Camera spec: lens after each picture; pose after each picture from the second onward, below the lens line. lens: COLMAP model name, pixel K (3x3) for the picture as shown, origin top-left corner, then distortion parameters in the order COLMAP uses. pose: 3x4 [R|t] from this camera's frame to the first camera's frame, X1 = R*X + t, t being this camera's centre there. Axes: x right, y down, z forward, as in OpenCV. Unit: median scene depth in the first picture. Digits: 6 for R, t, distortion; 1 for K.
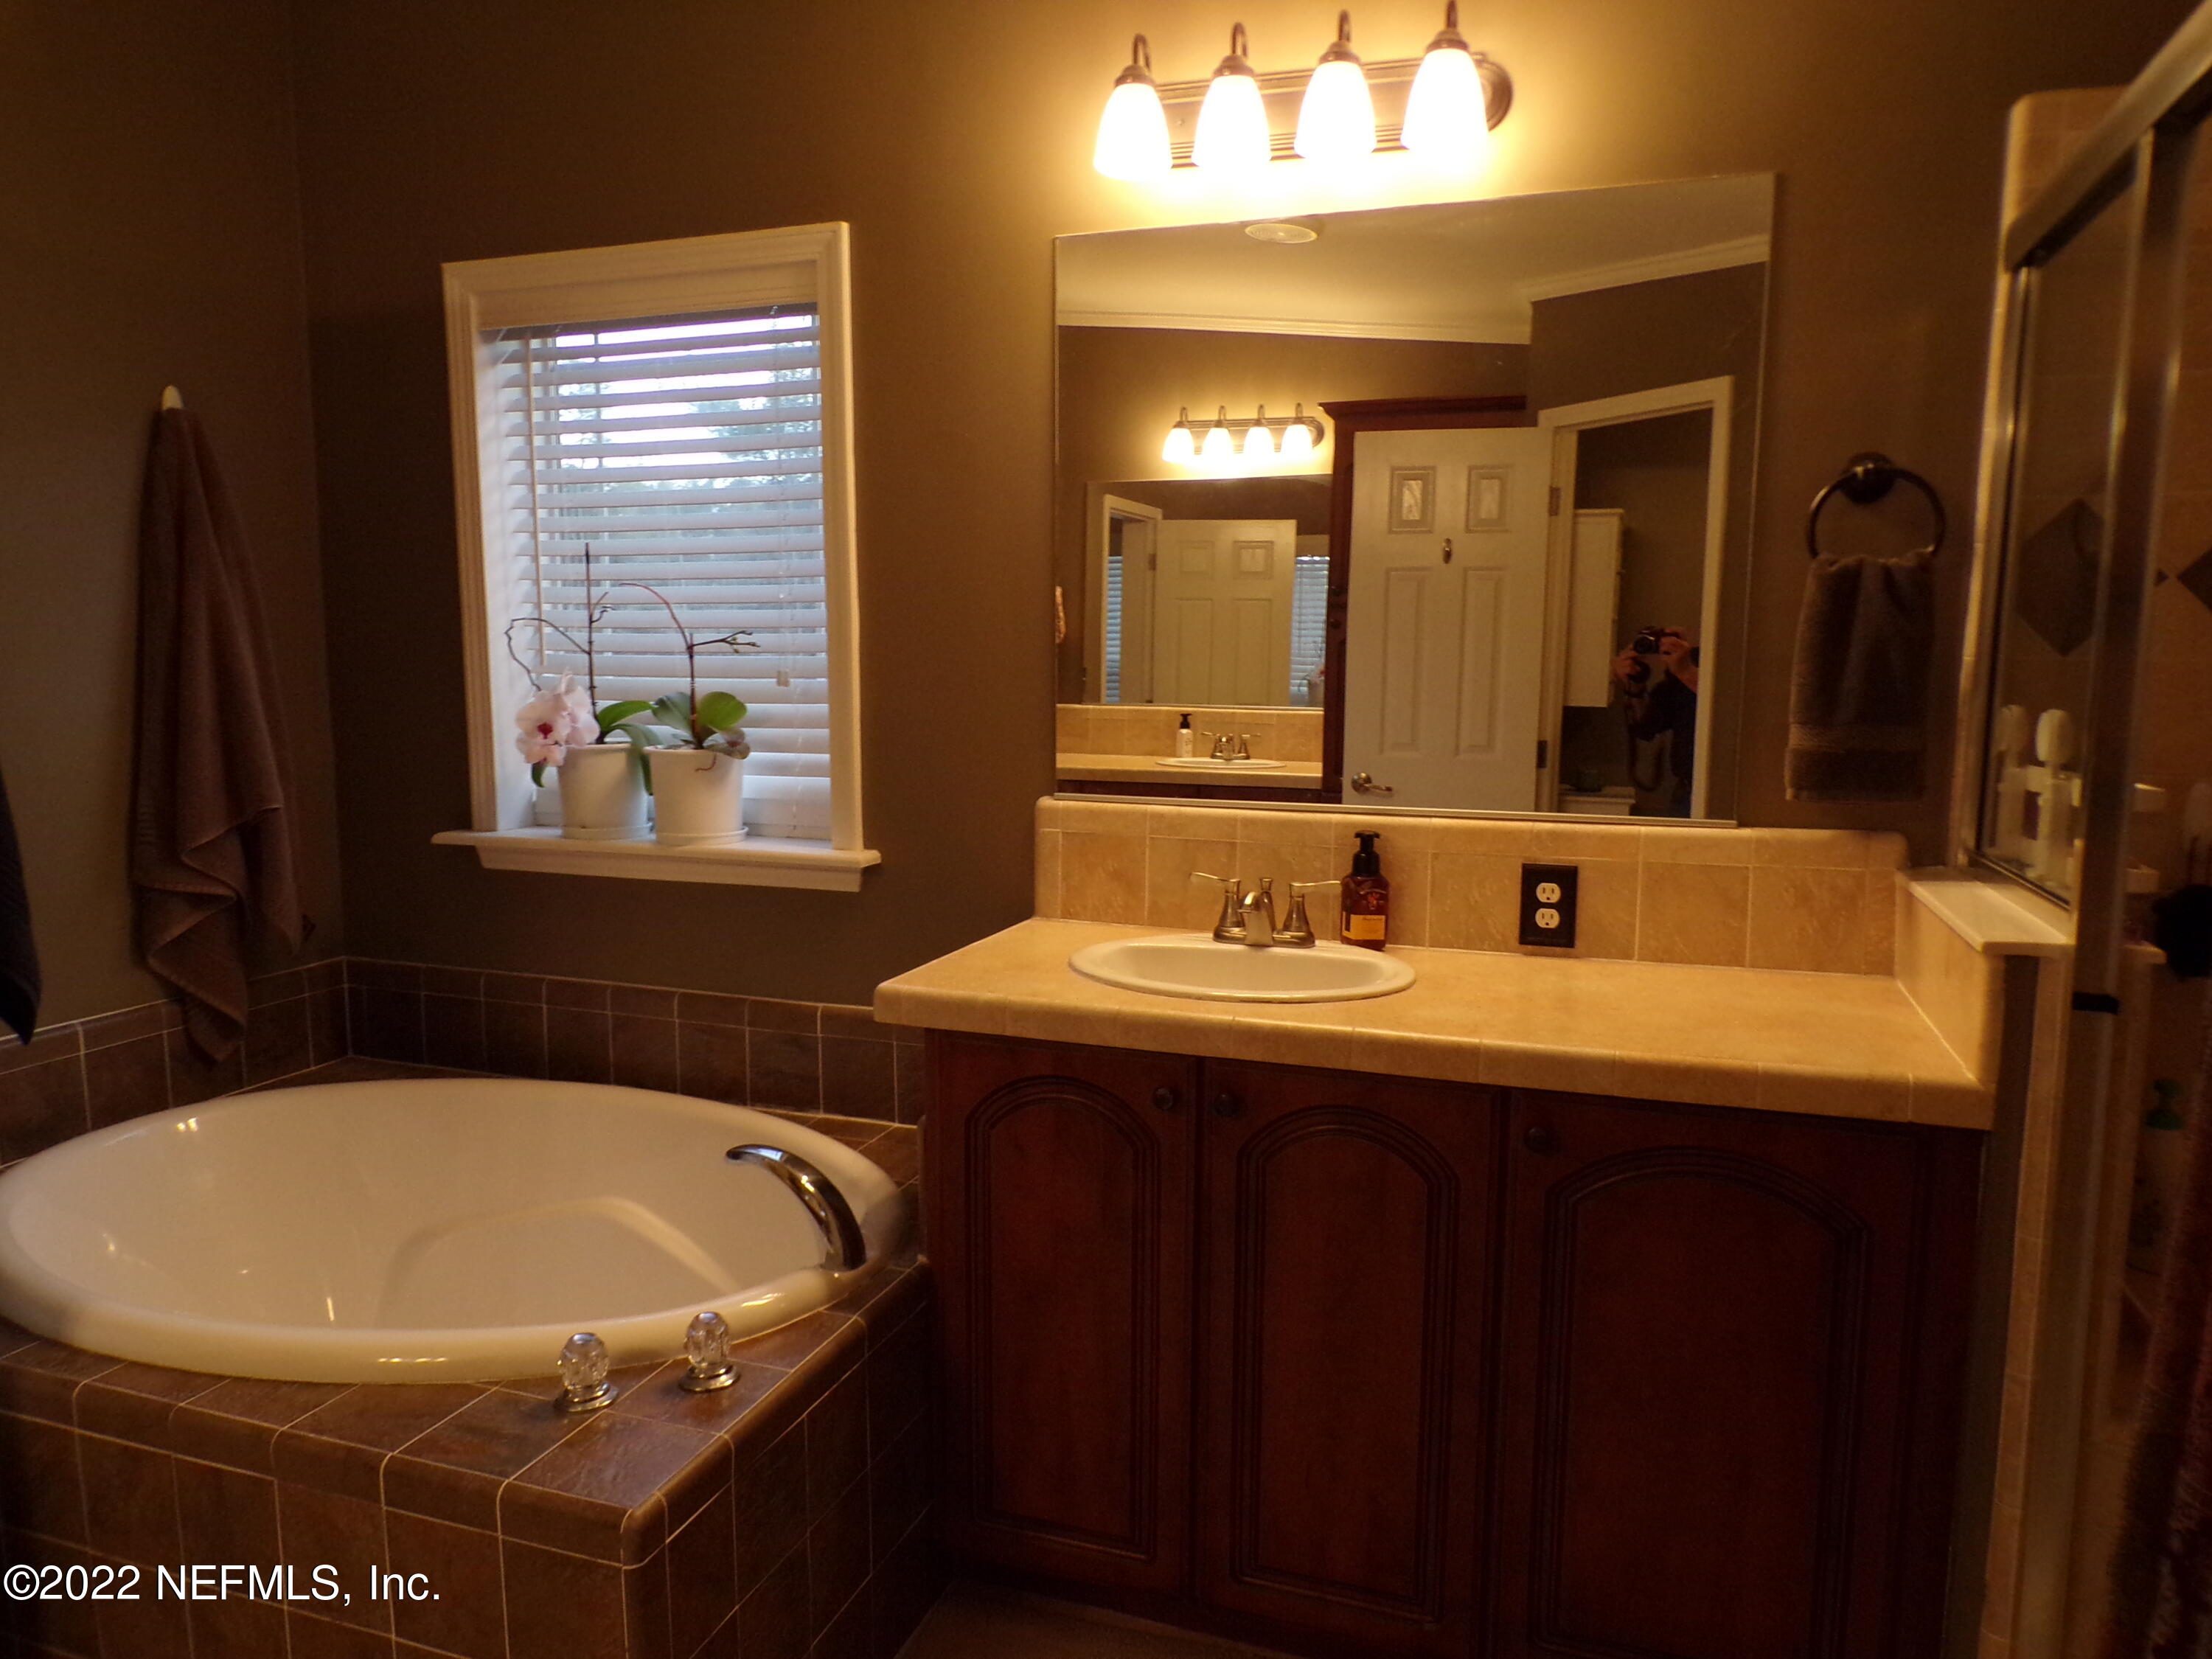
lens RADIAL K [[1512.5, 0, 1104.7], [0, 1512.5, 861.9], [0, 0, 1]] dist [0.001343, 0.005856]
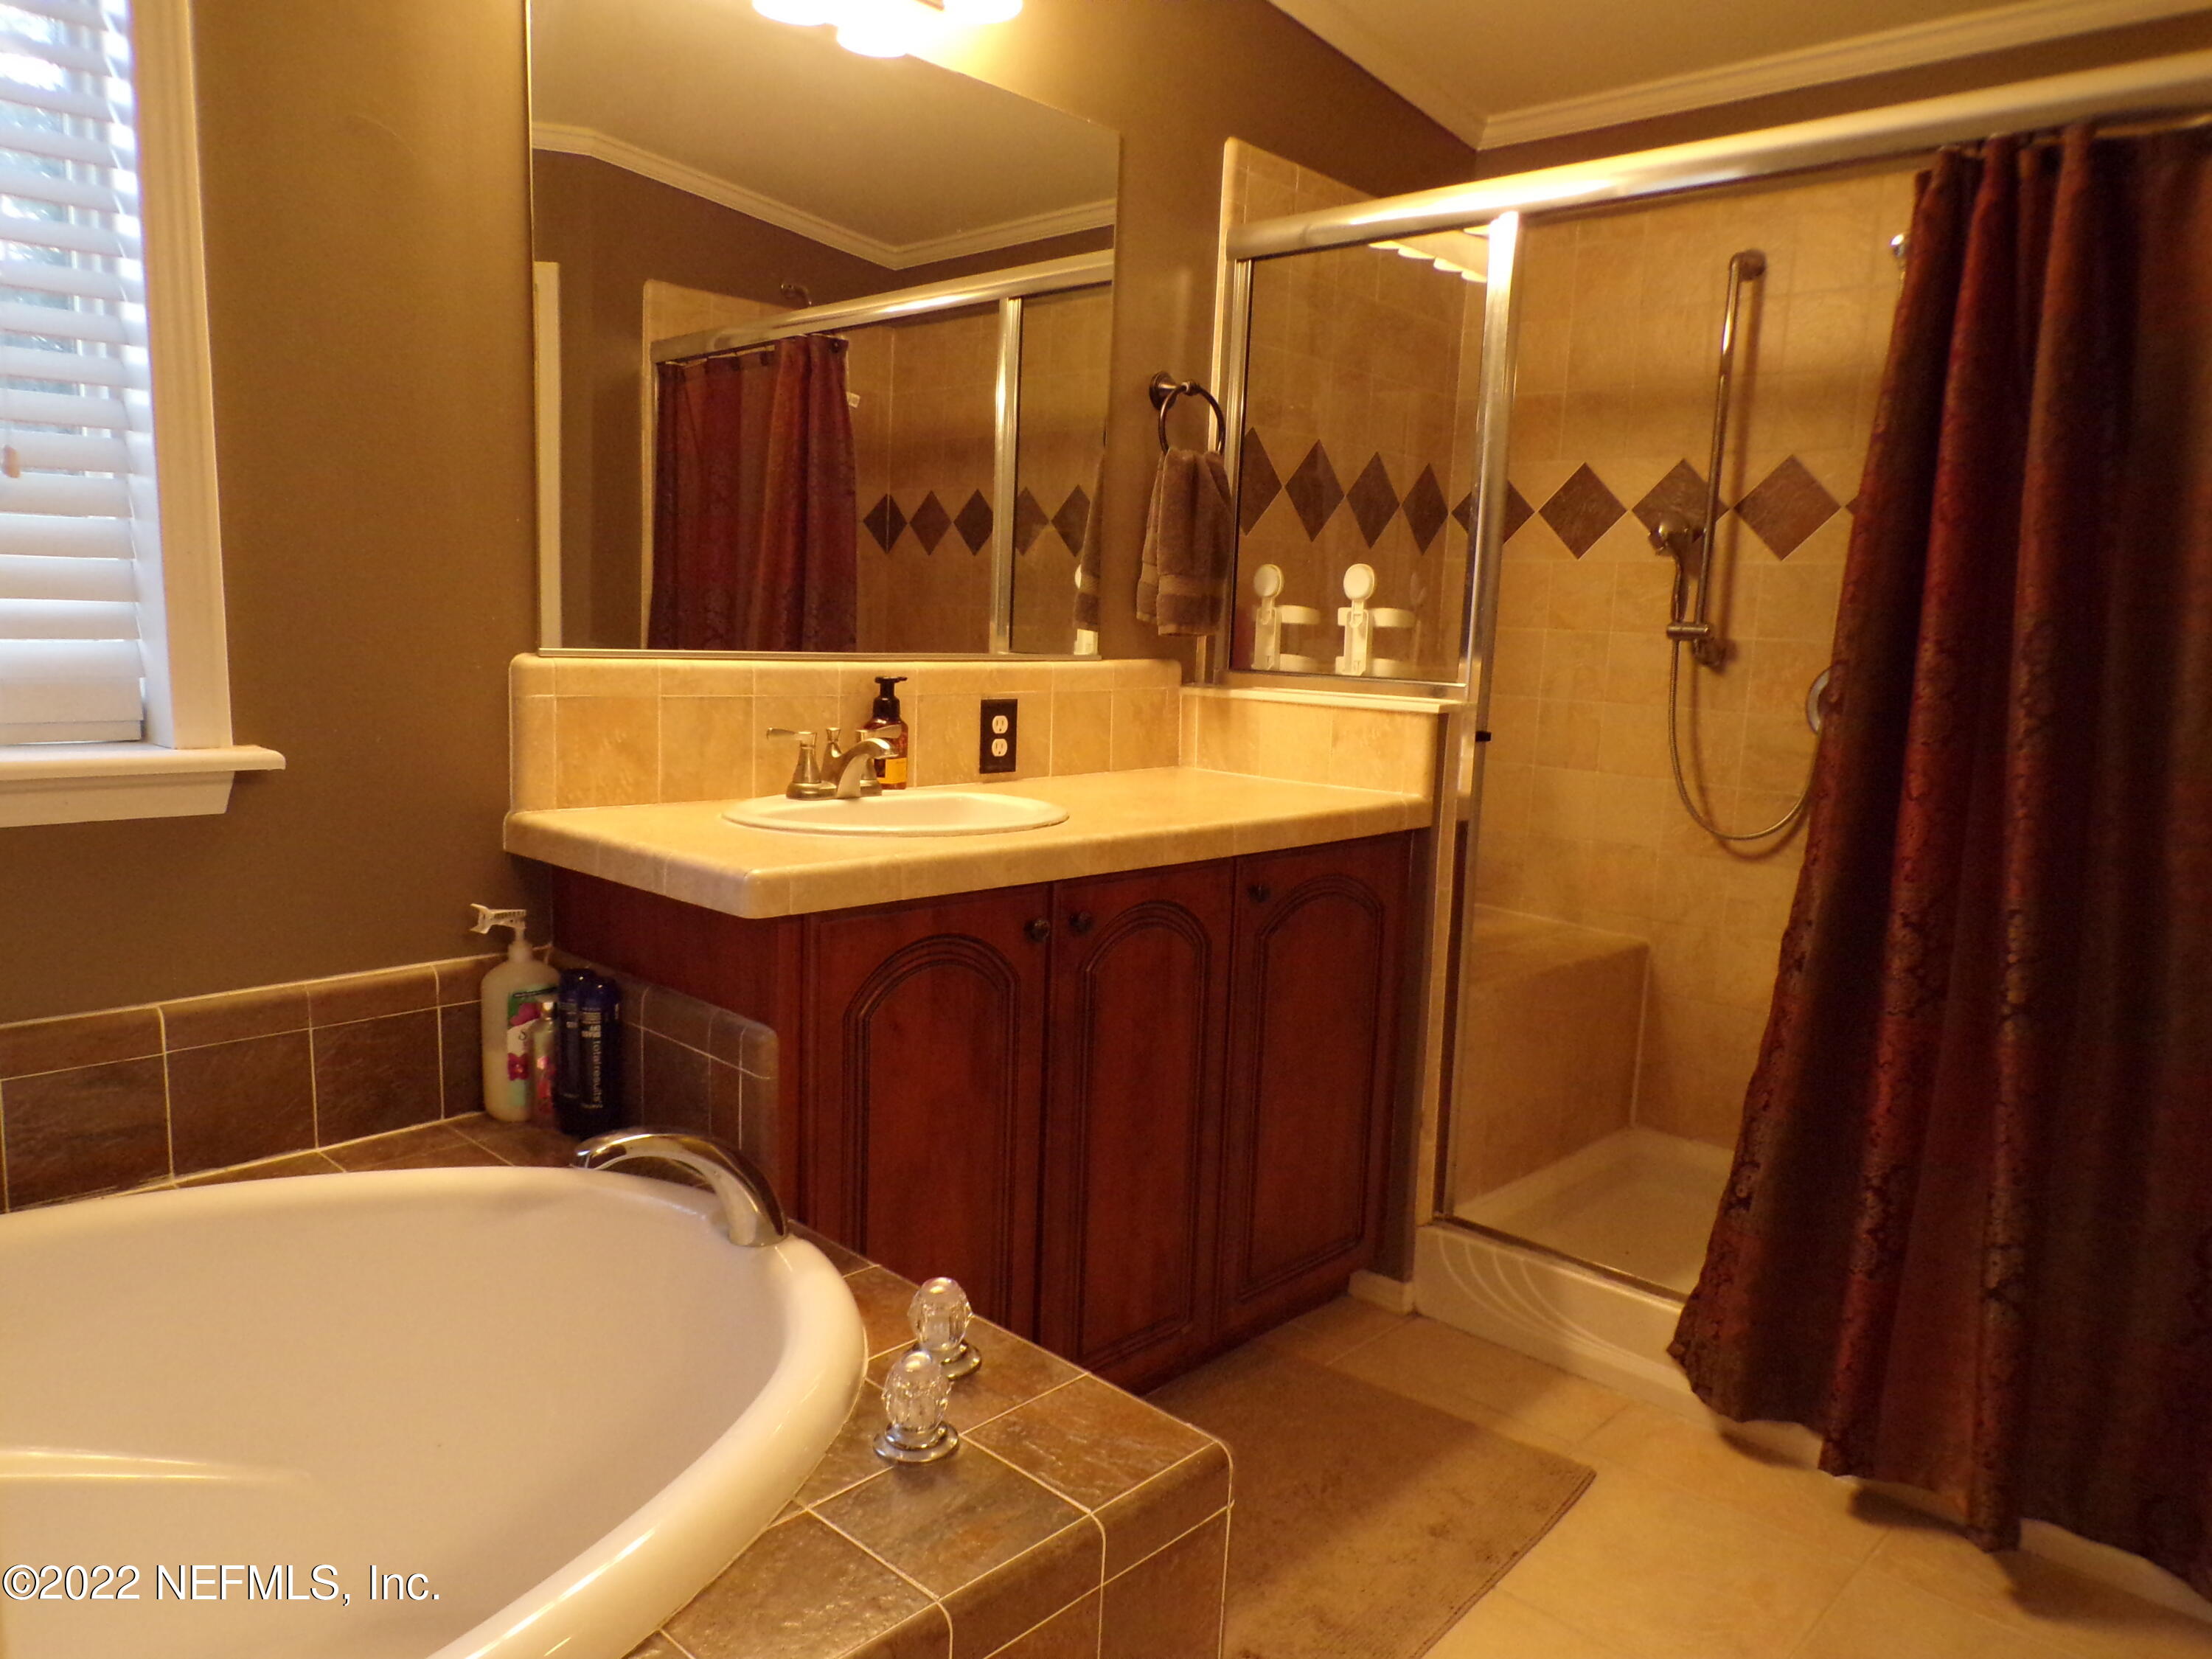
lens RADIAL K [[1512.5, 0, 1104.7], [0, 1512.5, 861.9], [0, 0, 1]] dist [0.001343, 0.005856]
pose [[0.401686, -0.135253, 0.905735, -0.707517], [0.099154, 0.989642, 0.103809, 0.012362], [-0.910394, 0.048109, 0.410936, 0.468999]]
